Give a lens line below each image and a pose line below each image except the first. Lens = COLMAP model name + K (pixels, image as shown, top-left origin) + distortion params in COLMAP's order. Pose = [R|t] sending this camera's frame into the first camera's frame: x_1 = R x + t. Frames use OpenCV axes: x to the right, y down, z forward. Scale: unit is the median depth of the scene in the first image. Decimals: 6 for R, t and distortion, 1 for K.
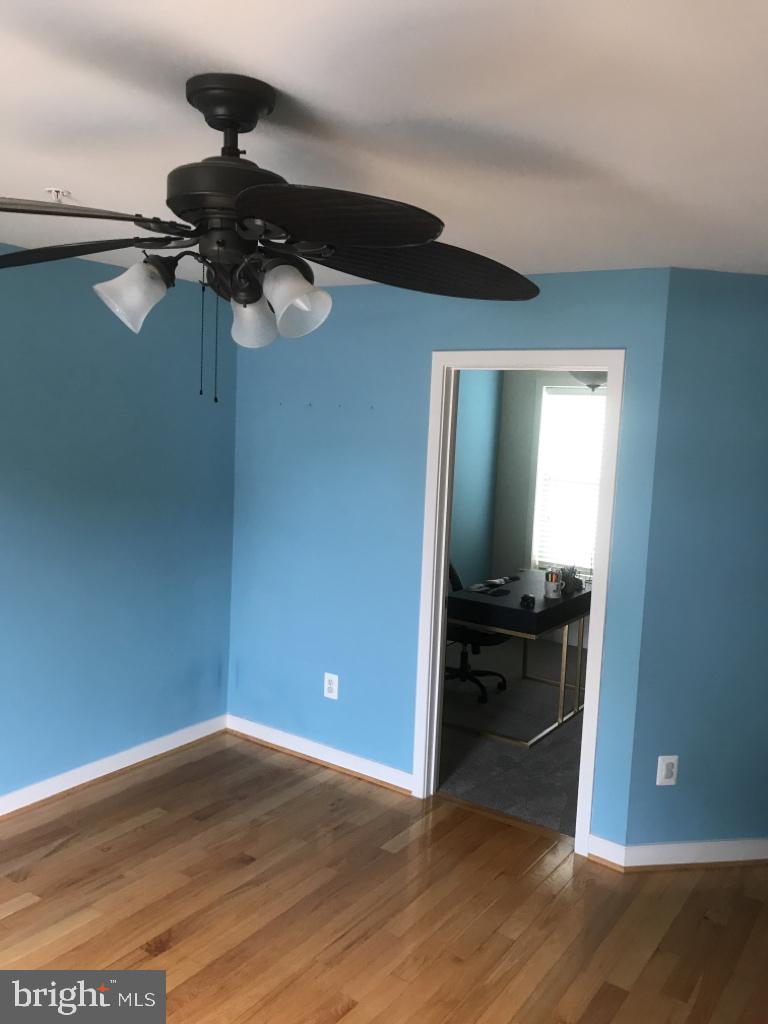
lens RADIAL K [[842.7, 0, 385.6], [0, 842.7, 505.1], [0, 0, 1]] dist [0.032322, -0.037576]
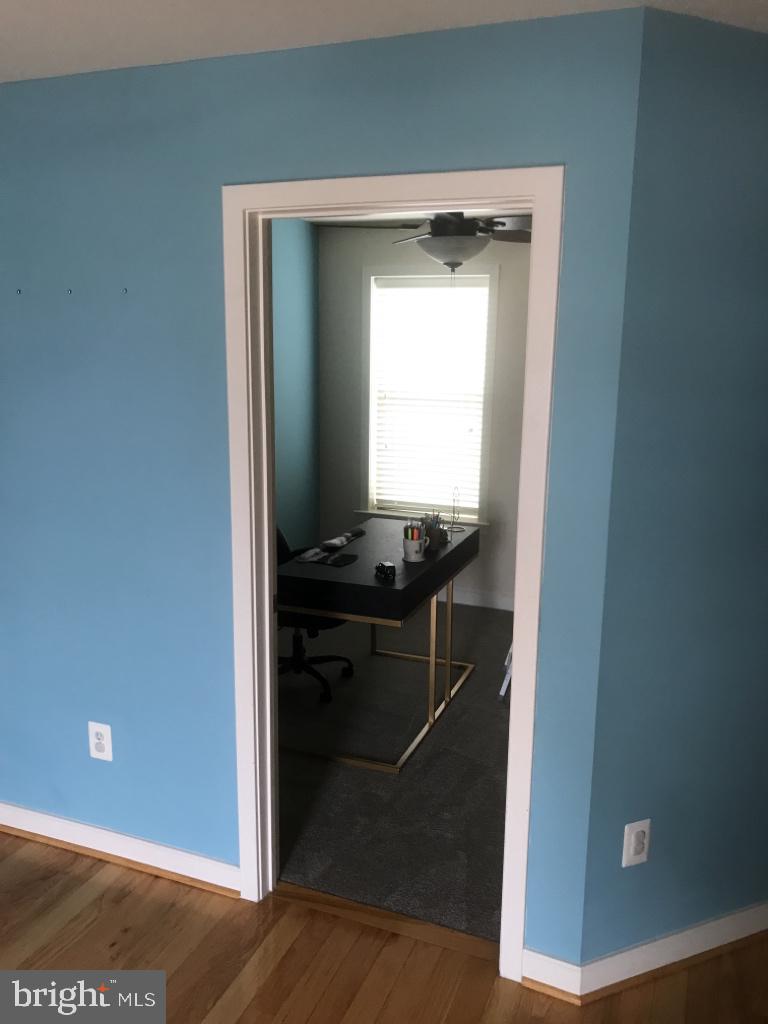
lens RADIAL K [[842.7, 0, 378.4], [0, 842.7, 507.7], [0, 0, 1]] dist [0.032322, -0.037576]
pose [[0.974098, -0.076254, 0.212883, 0.017141], [0.054867, 0.992996, 0.104631, -0.016335], [-0.219370, -0.090240, 0.971459, 0.345693]]
